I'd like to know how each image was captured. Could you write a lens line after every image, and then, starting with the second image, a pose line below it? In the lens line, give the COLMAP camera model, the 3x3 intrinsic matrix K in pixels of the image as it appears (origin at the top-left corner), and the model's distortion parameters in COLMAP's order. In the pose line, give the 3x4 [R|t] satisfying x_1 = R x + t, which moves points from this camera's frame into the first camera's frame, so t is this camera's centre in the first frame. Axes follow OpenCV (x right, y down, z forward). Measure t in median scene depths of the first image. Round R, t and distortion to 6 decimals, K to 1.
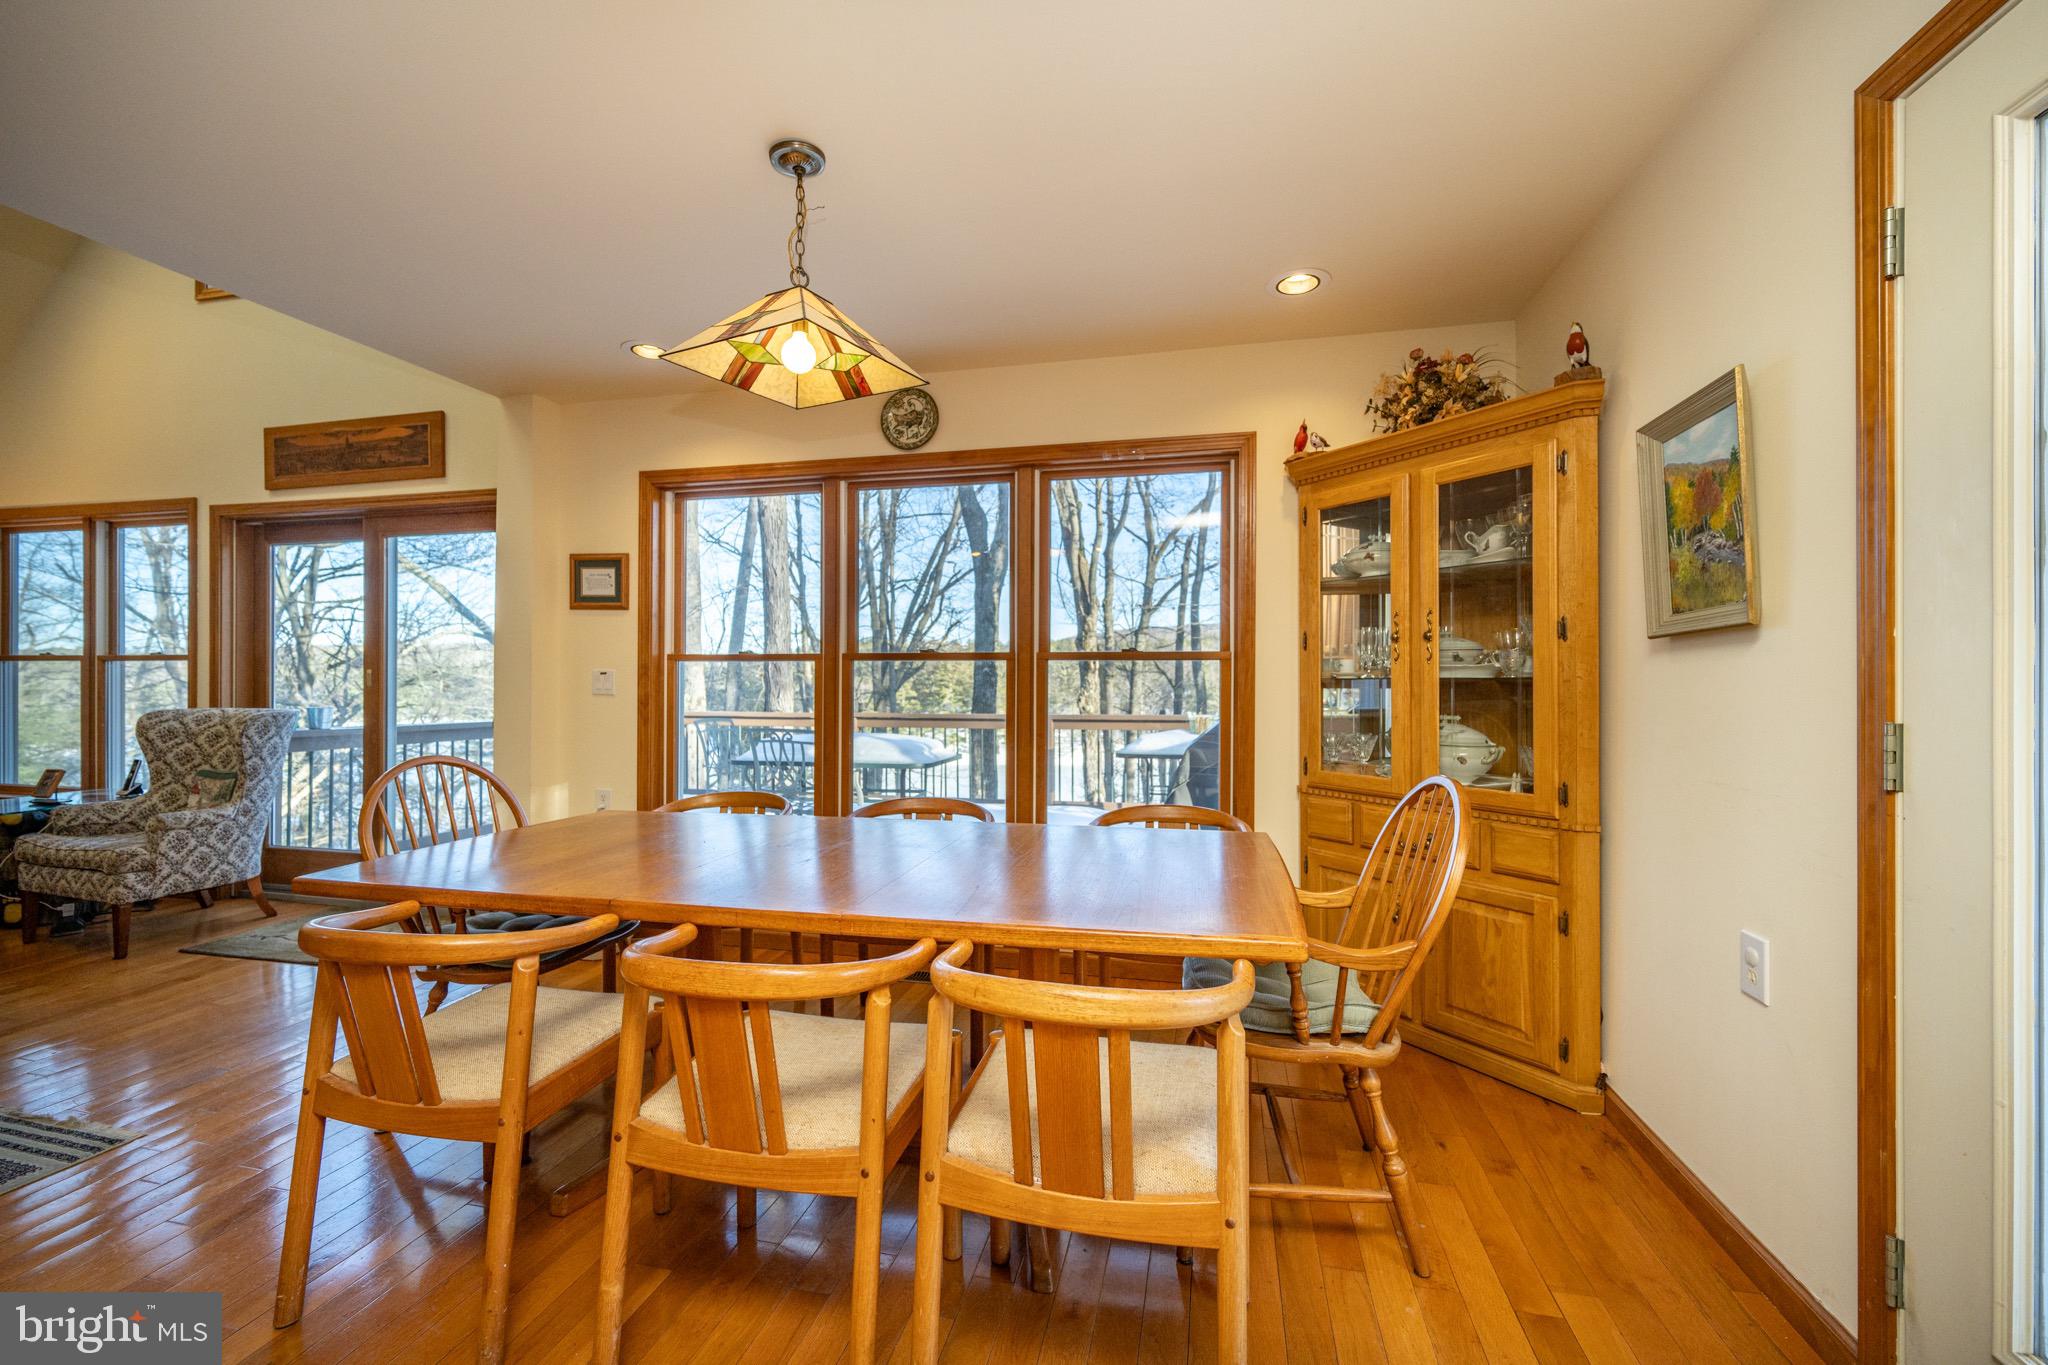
lens RADIAL K [[819.0, 0, 1017.8], [0, 819.0, 677.5], [0, 0, 1]] dist [-0.000946, -0.000252]
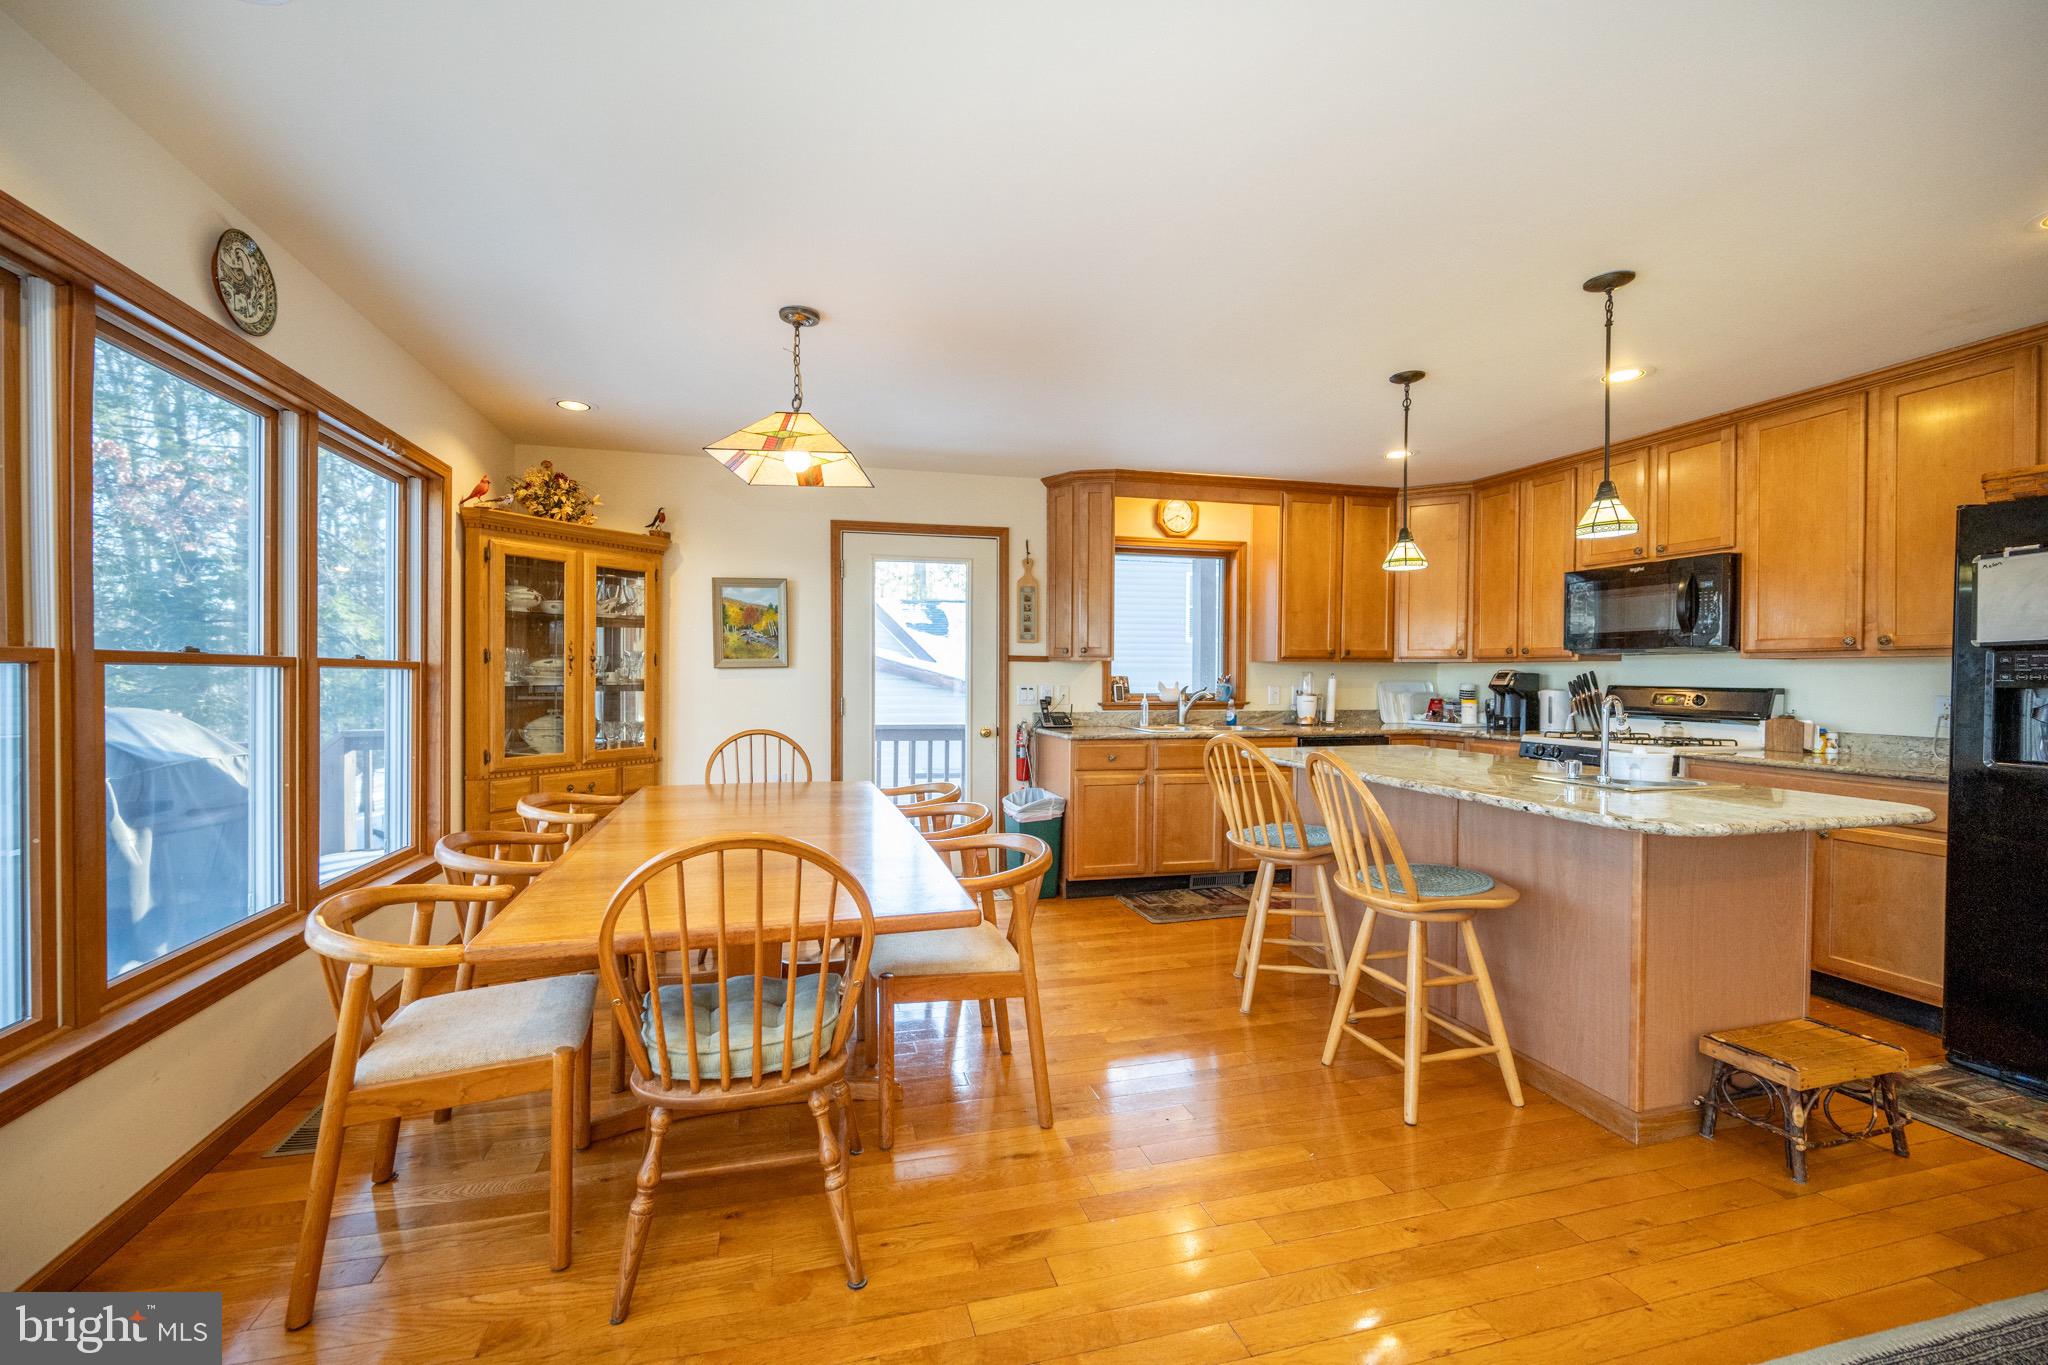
lens RADIAL K [[770.1, 0, 1013.8], [0, 770.1, 682.0], [0, 0, 1]] dist [0.000113, -0.000113]
pose [[-0.444634, -0.012189, 0.895629, -0.859814], [-0.007663, 0.999923, 0.009804, -0.019307], [-0.895680, -0.002504, -0.444693, 0.653423]]
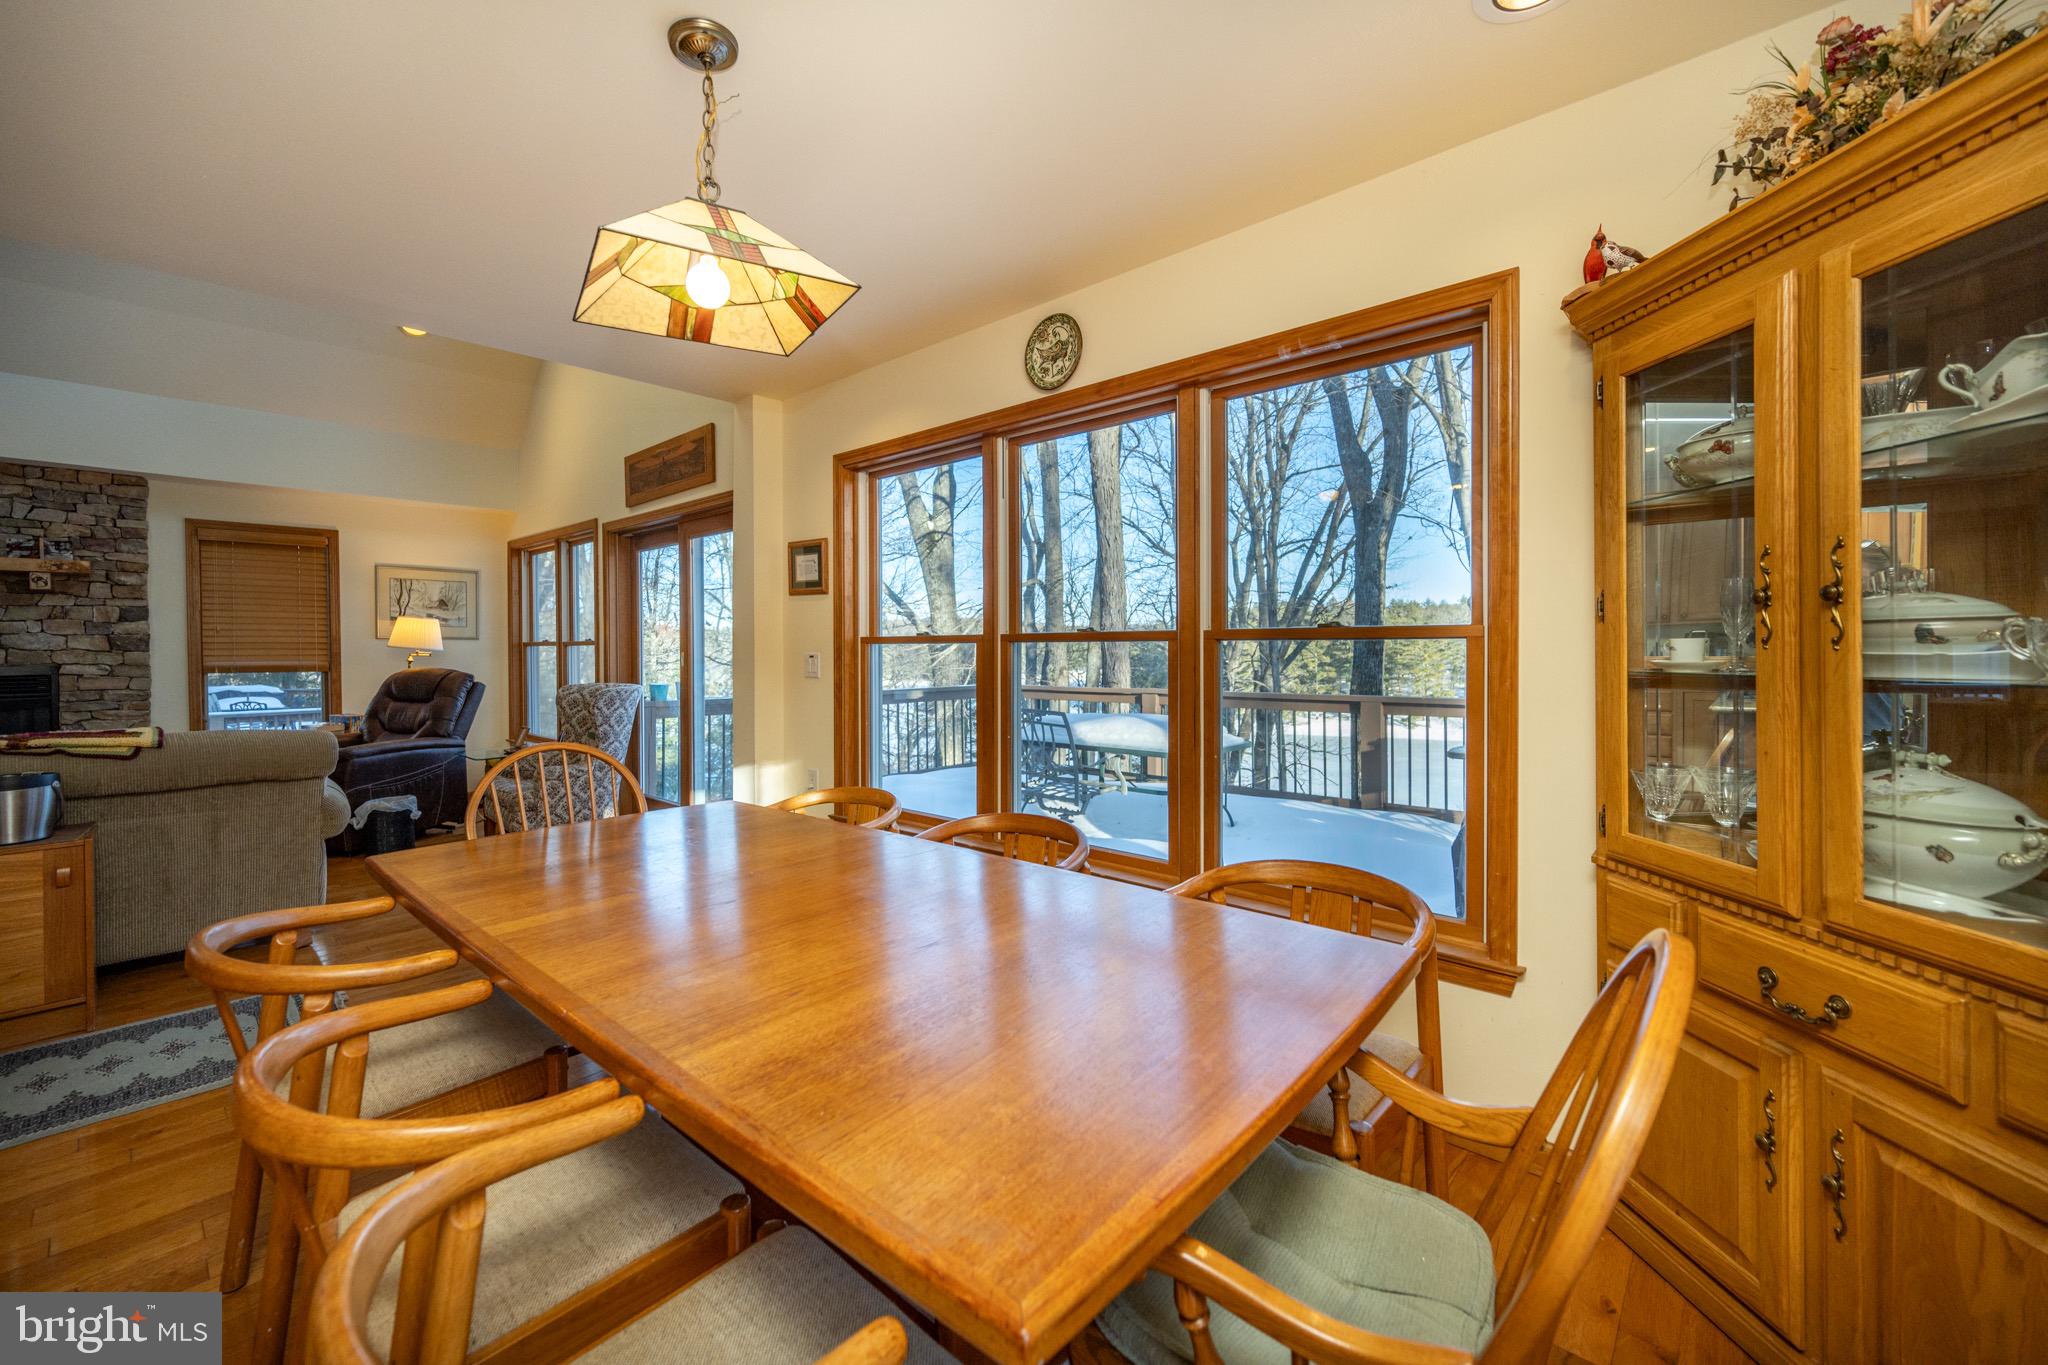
lens RADIAL K [[811.5, 0, 1015.2], [0, 811.5, 650.4], [0, 0, 1]] dist [-0.001971, -0.000461]
pose [[0.875320, -0.005653, -0.483511, 0.216680], [0.009908, 0.999931, 0.006246, -0.017362], [0.483443, -0.010258, 0.875316, 0.241481]]
